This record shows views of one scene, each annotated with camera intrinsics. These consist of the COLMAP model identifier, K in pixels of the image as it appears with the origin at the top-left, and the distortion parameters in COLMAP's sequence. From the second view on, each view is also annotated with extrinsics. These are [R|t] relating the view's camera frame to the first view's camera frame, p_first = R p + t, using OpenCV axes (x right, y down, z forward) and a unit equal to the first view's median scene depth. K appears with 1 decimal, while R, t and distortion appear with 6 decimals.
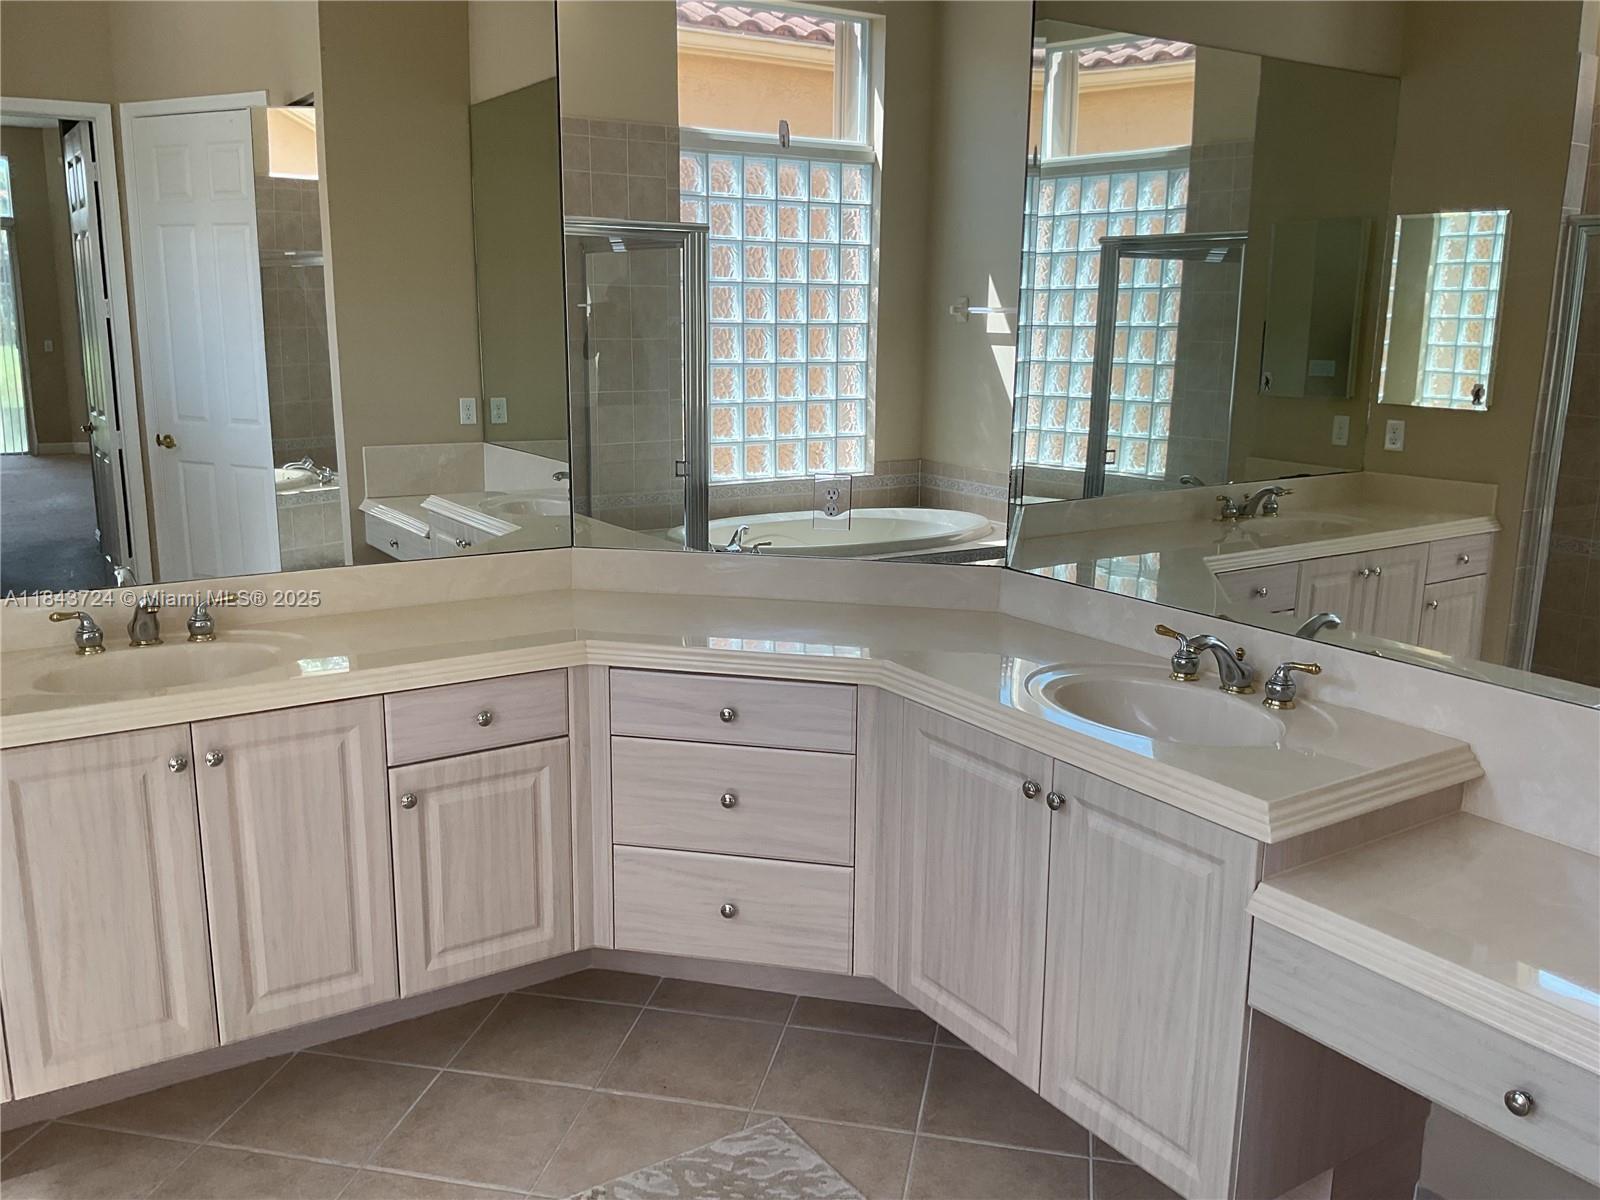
lens RADIAL K [[1340.6, 0, 800.7], [0, 1340.6, 602.8], [0, 0, 1]] dist [0.041509, -0.087266]
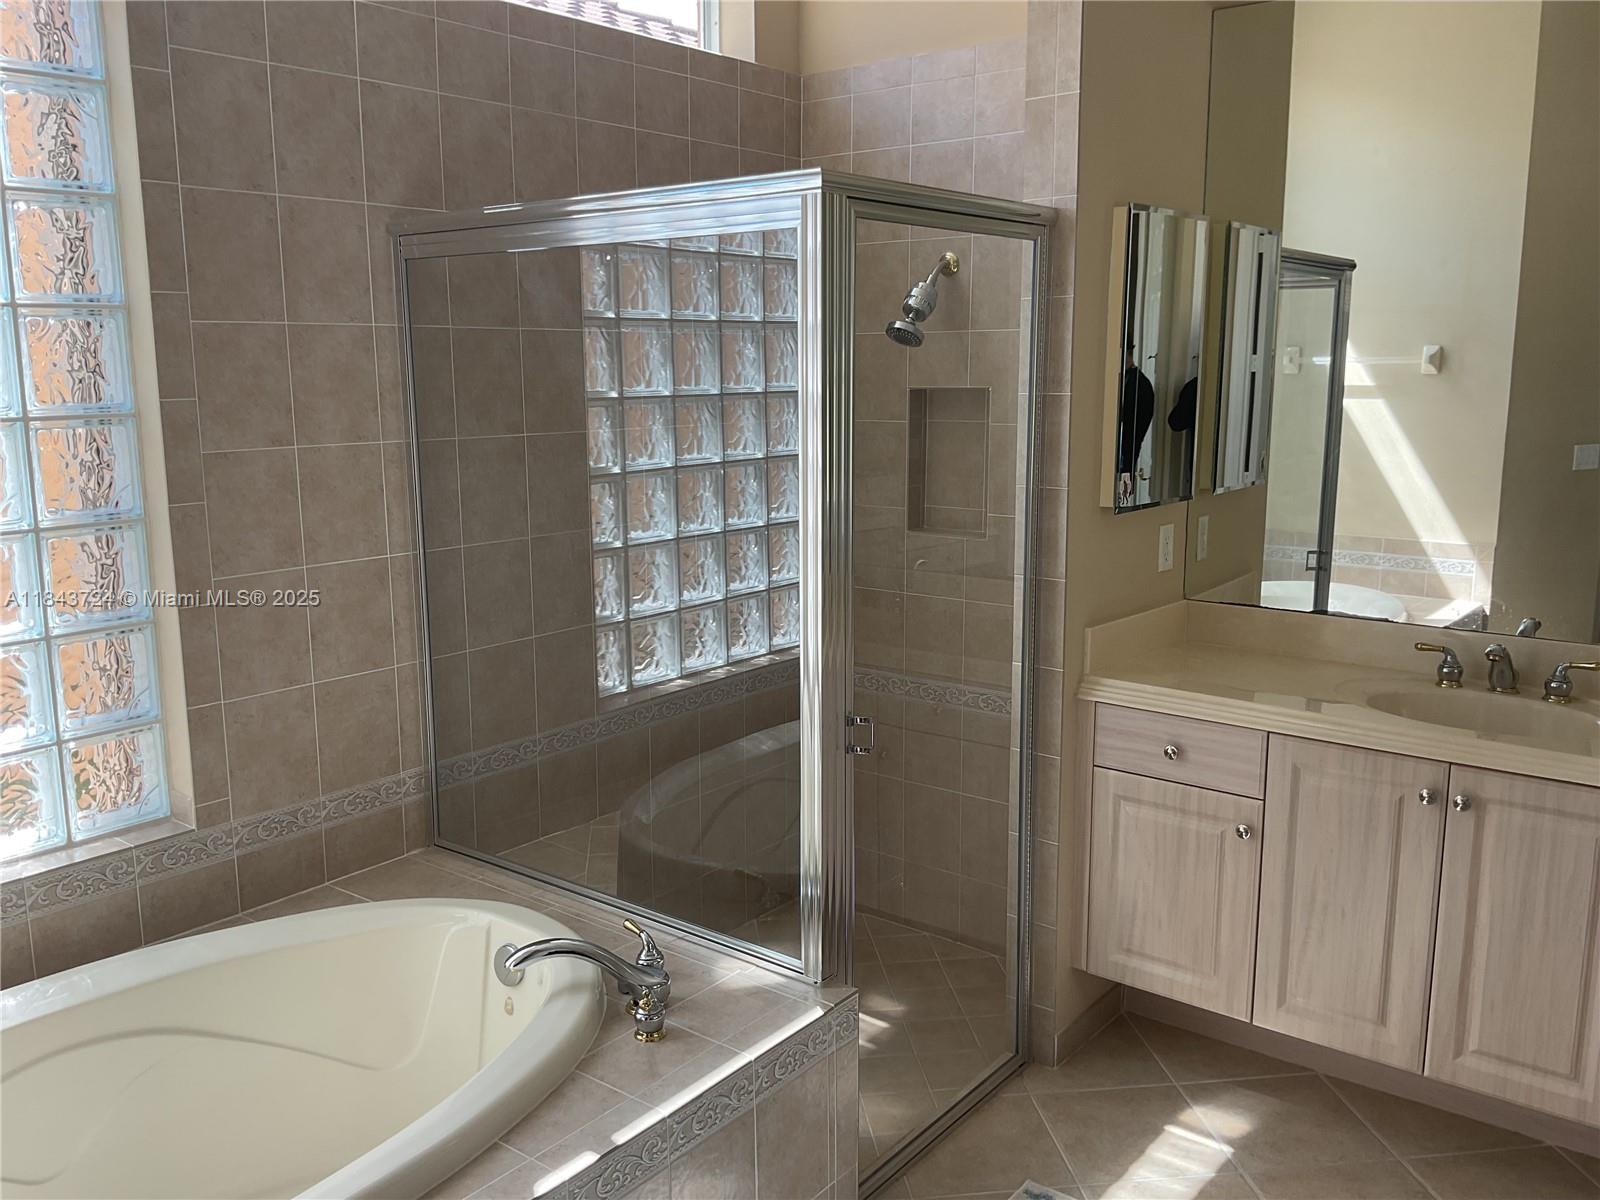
lens RADIAL K [[1340.6, 0, 801.1], [0, 1340.6, 599.4], [0, 0, 1]] dist [0.041509, -0.087266]
pose [[0.319056, 0.160516, -0.934044, 0.318658], [-0.197528, 0.975172, 0.100112, -0.037749], [0.926923, 0.152558, 0.342840, 0.138924]]
